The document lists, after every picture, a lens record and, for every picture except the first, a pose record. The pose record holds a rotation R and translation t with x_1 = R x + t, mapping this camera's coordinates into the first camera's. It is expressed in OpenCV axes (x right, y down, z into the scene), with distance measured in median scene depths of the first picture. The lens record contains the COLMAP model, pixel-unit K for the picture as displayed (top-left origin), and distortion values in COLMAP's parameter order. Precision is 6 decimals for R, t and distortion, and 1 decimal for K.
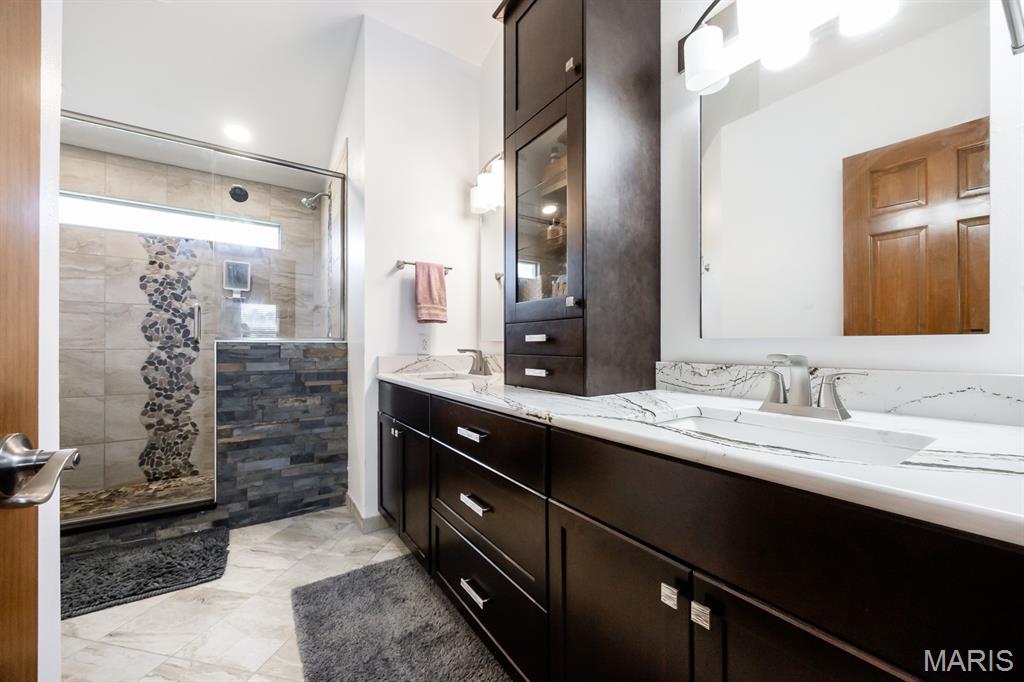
lens RADIAL K [[398.7, 0, 513.2], [0, 398.7, 343.3], [0, 0, 1]] dist [-0.001802, -0.000064]
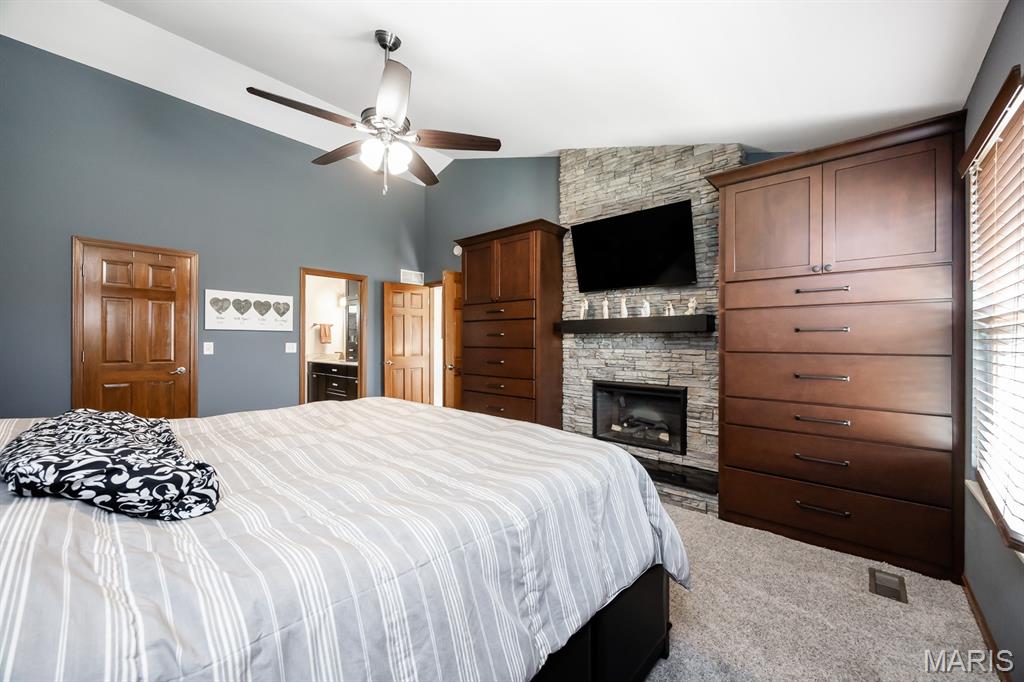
lens RADIAL K [[398.7, 0, 511.9], [0, 398.7, 342.8], [0, 0, 1]] dist [-0.001802, -0.000064]
pose [[0.970672, 0.001534, 0.240402, 0.475122], [-0.002805, 0.999984, 0.004944, -0.080119], [-0.240390, -0.005473, 0.970661, -2.464722]]
